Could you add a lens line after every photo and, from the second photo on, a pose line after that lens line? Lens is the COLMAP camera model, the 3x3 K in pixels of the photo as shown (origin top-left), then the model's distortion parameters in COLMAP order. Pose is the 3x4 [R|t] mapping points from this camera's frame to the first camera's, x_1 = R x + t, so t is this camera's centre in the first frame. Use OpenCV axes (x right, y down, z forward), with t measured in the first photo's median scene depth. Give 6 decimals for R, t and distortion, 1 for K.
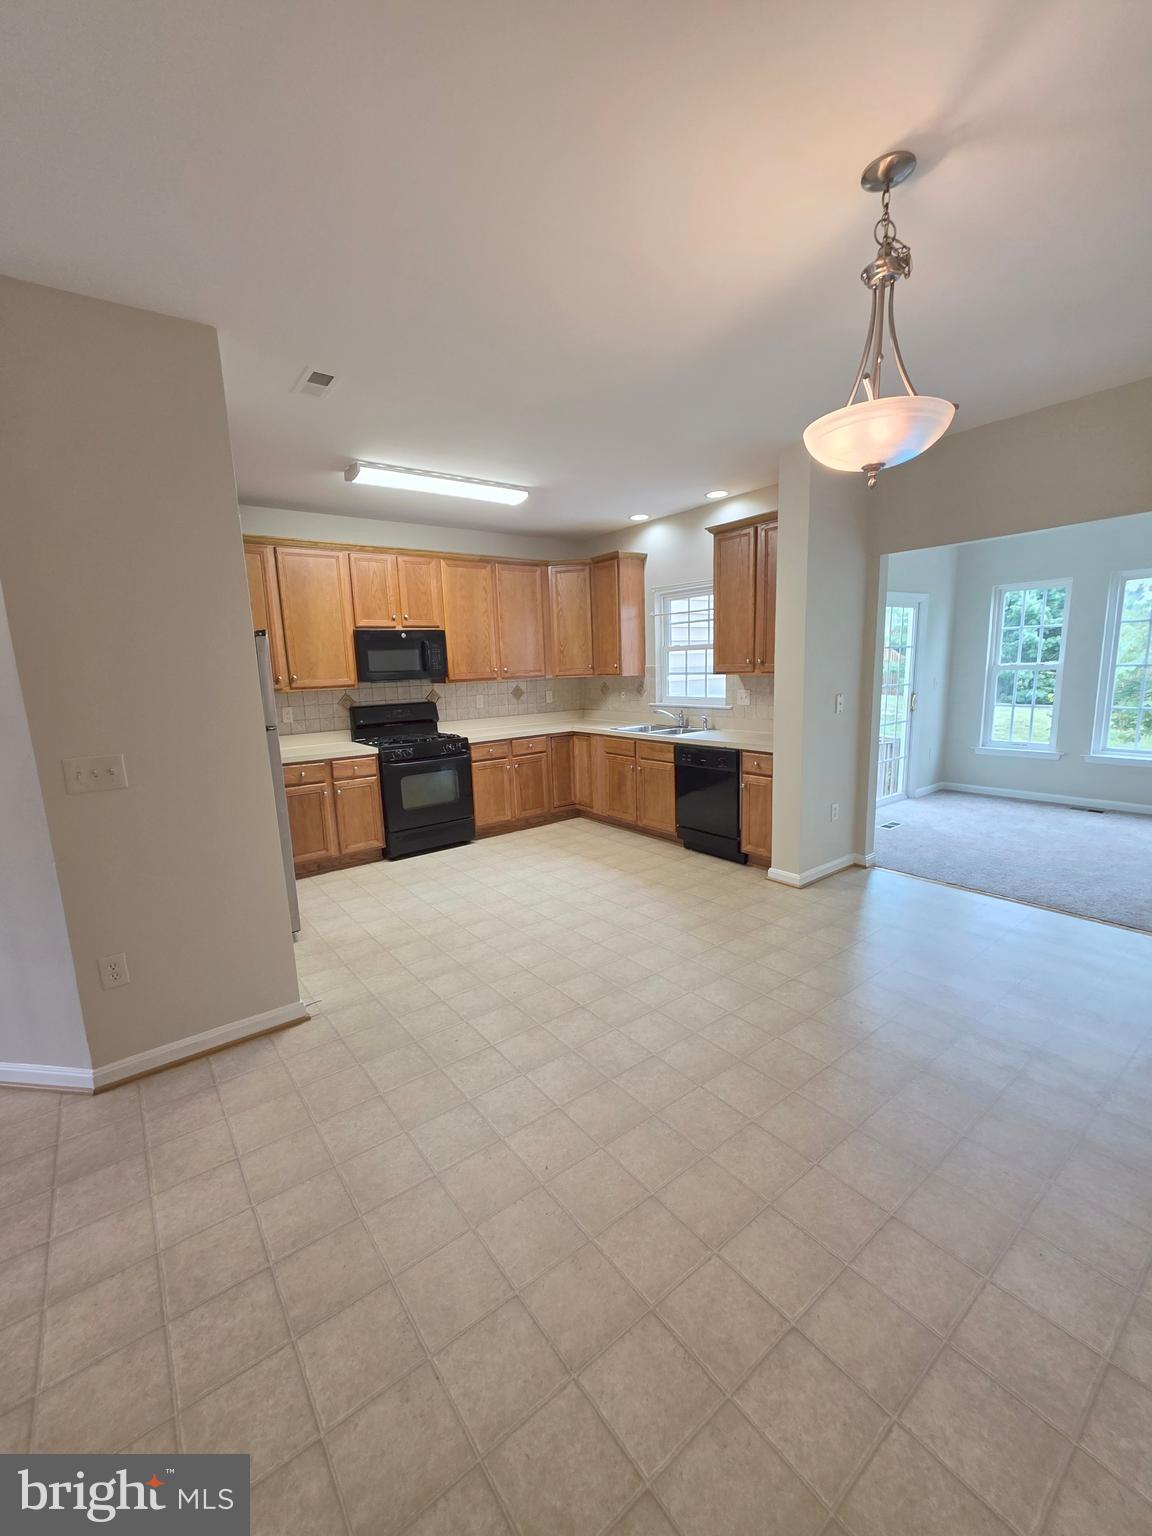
lens RADIAL K [[613.9, 0, 588.6], [0, 613.9, 767.4], [0, 0, 1]] dist [-0.001276, 0.000464]
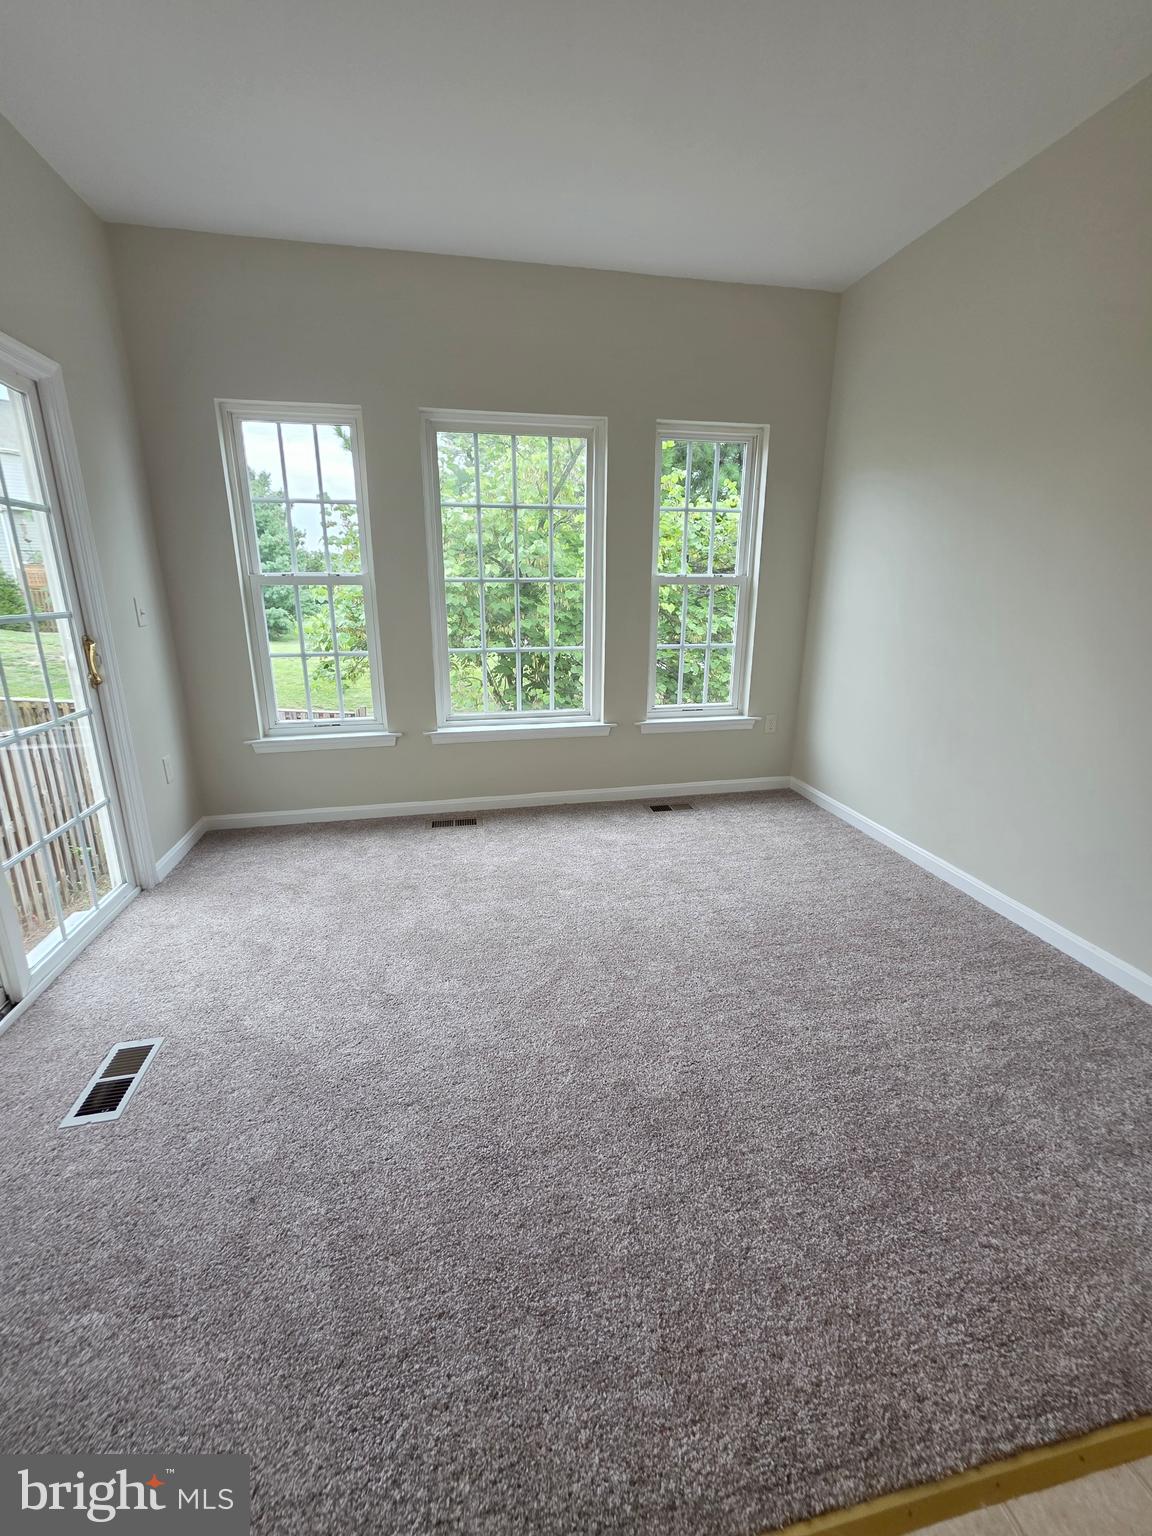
lens RADIAL K [[613.9, 0, 571.1], [0, 613.9, 770.4], [0, 0, 1]] dist [-0.001276, 0.000464]
pose [[0.428834, -0.216570, 0.877040, 0.319164], [0.117688, 0.975958, 0.183452, -0.077884], [-0.895685, 0.024546, 0.444012, 0.590276]]
